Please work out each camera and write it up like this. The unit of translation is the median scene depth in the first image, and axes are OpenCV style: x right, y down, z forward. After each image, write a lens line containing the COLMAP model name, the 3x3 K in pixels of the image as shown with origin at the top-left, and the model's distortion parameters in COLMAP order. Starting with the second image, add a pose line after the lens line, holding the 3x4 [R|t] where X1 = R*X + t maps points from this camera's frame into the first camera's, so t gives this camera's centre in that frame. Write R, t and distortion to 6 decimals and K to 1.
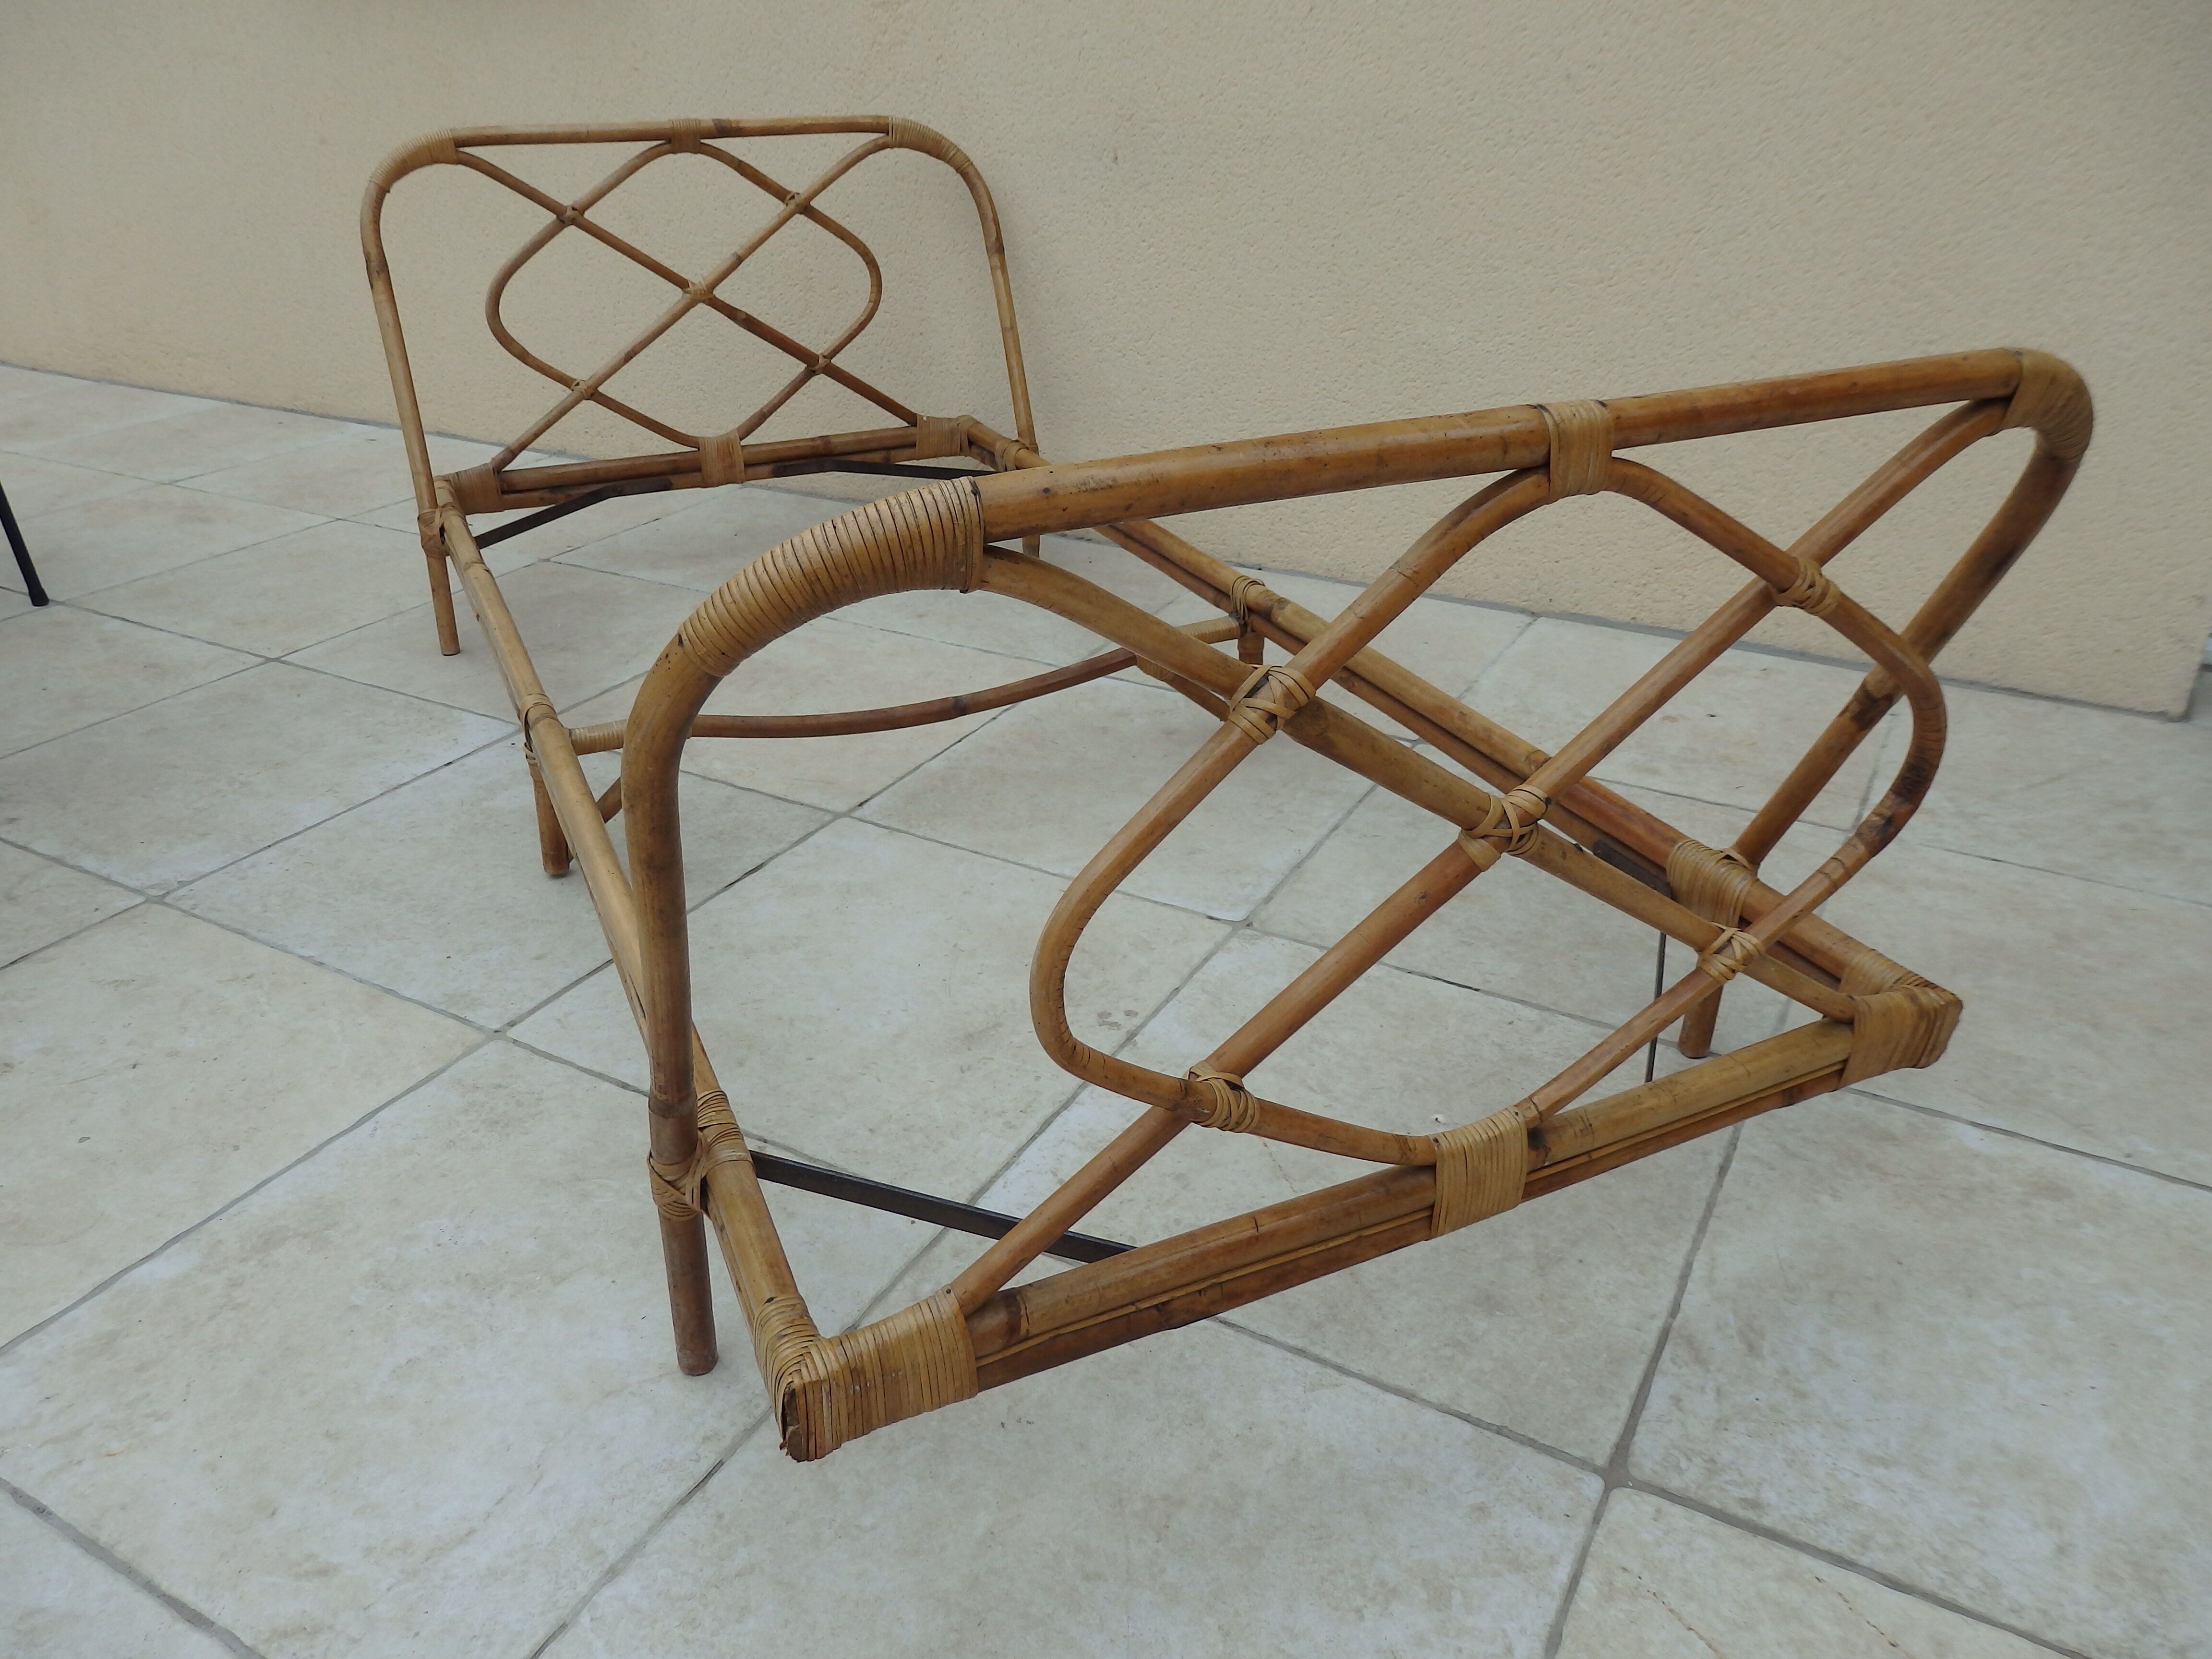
lens RADIAL K [[1626.3, 0, 1100.7], [0, 1626.3, 835.6], [0, 0, 1]] dist [-0.007412, -0.007584]
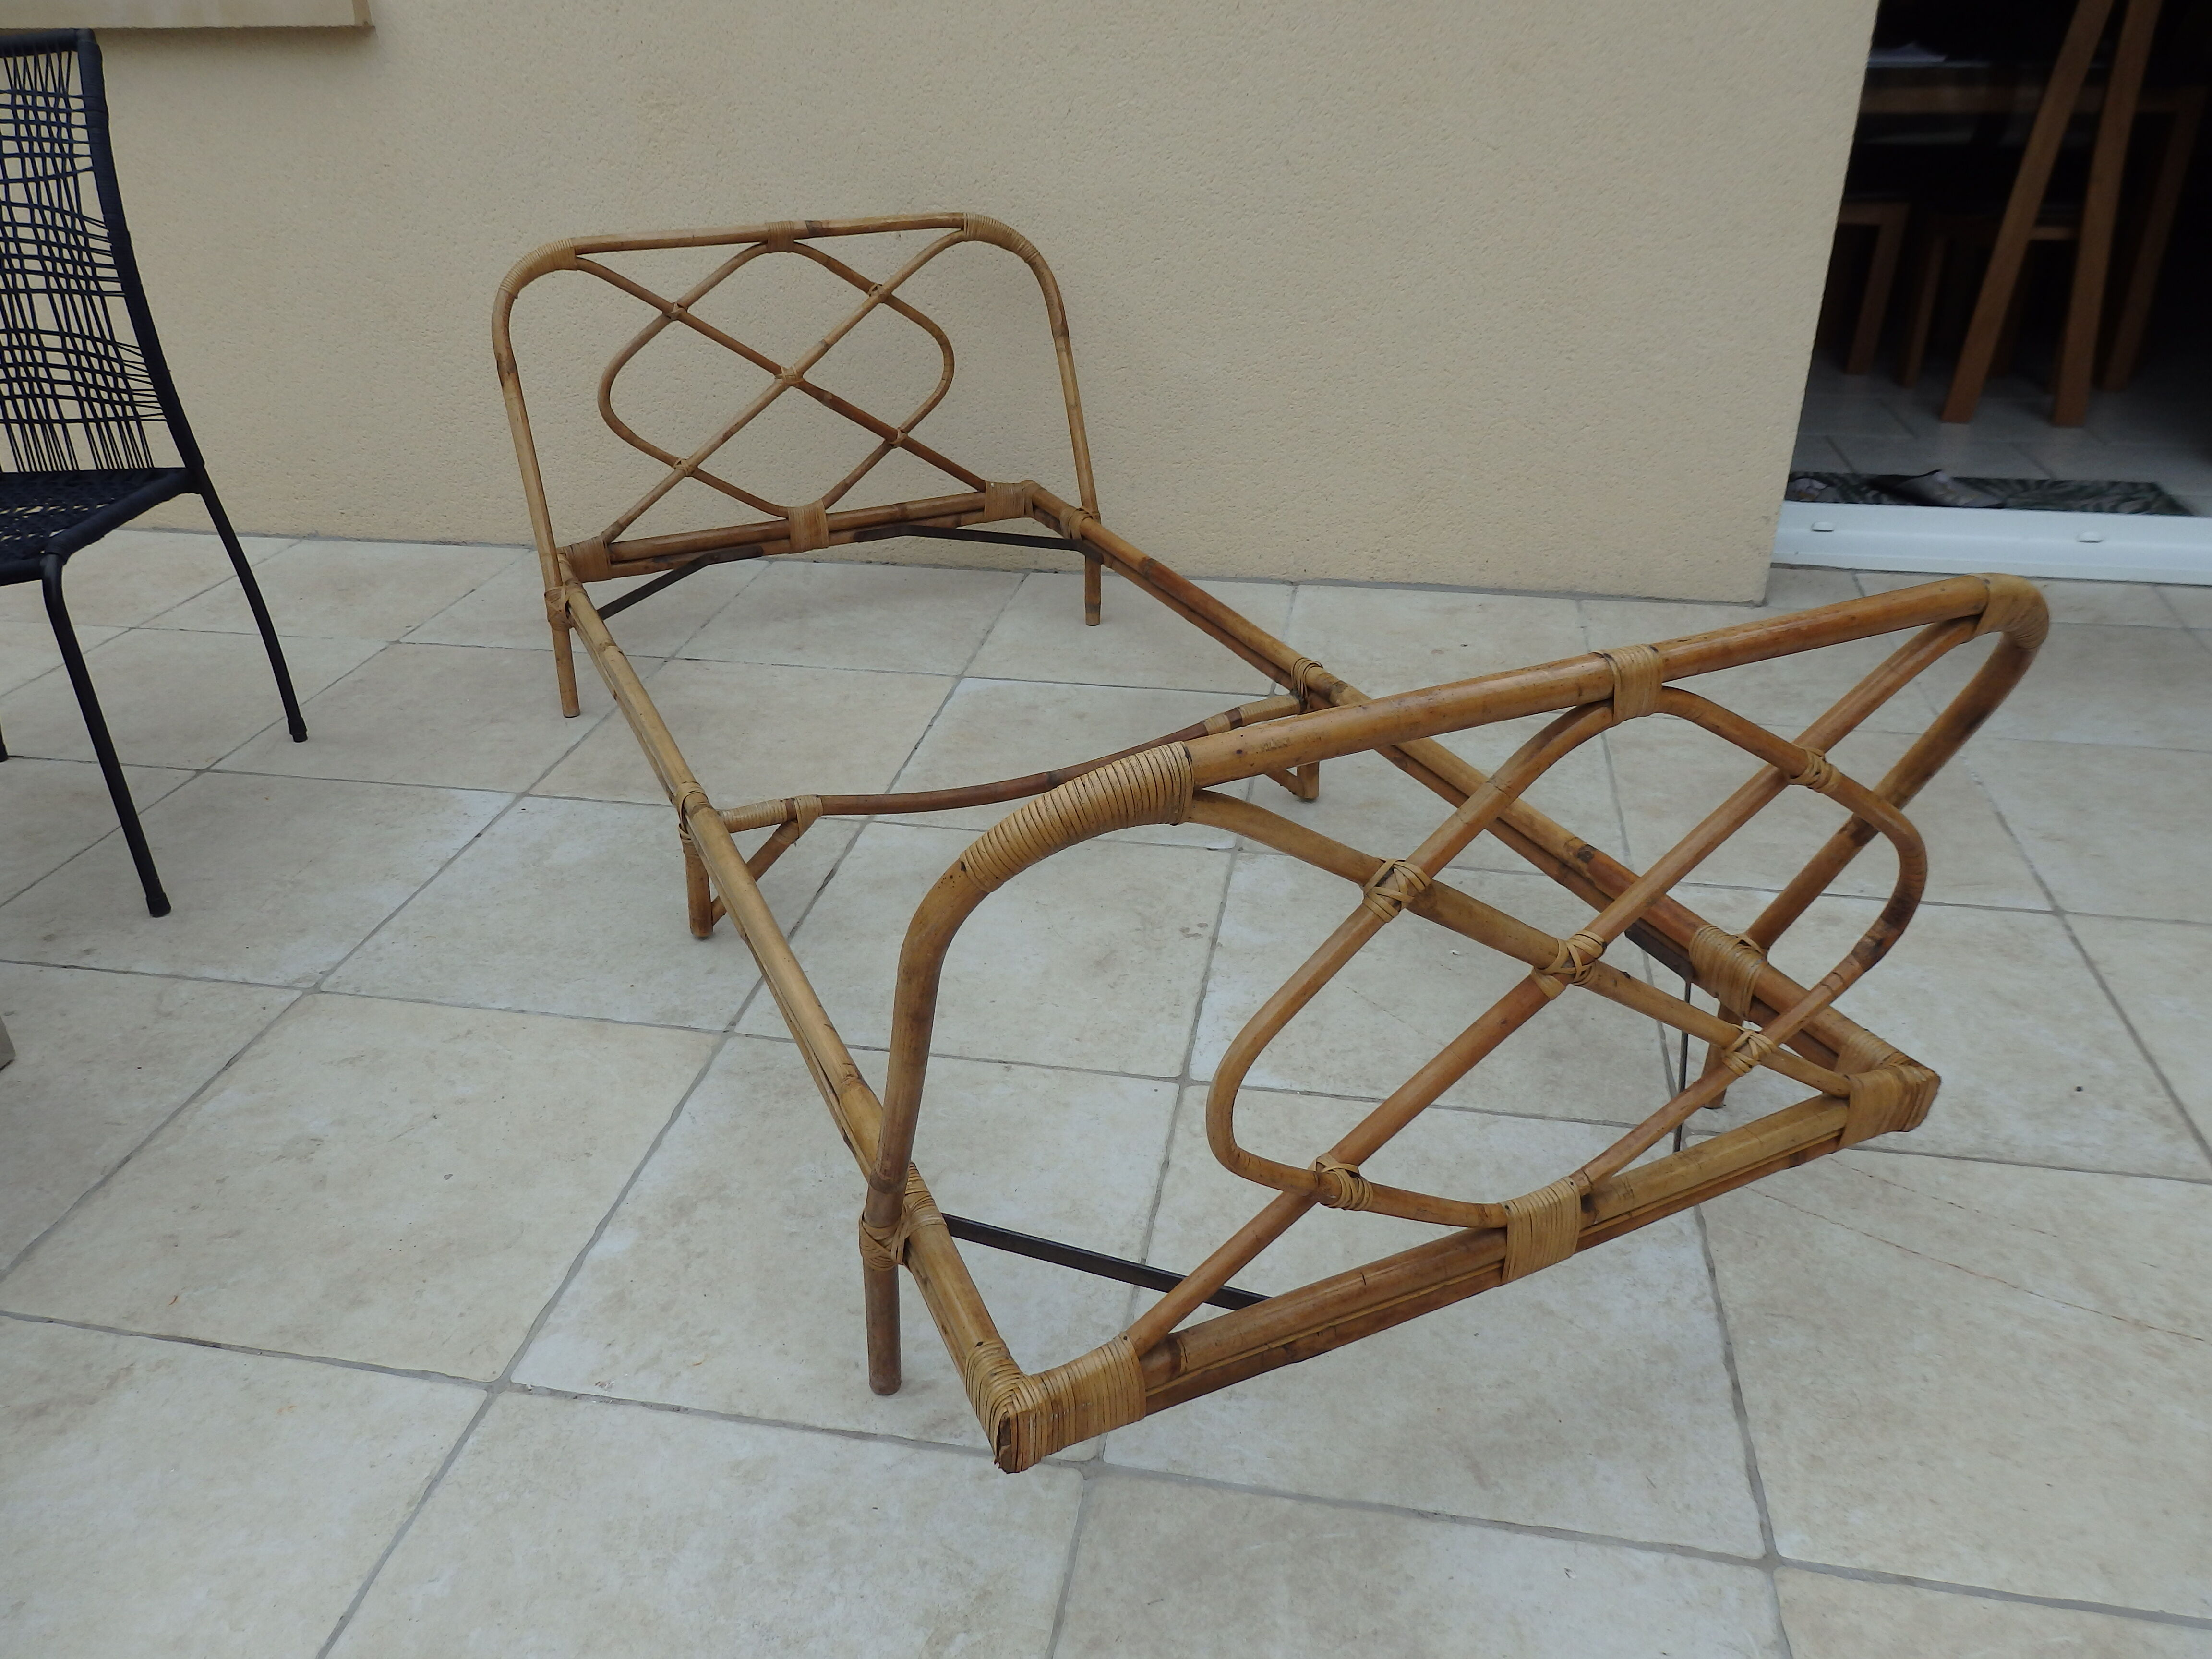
lens RADIAL K [[1615.5, 0, 1099.1], [0, 1615.5, 835.1], [0, 0, 1]] dist [-0.028519, 0.034442]
pose [[0.999994, -0.001669, -0.003170, -0.091654], [0.001715, 0.999890, 0.014733, -0.105247], [0.003145, -0.014739, 0.999886, -0.198145]]
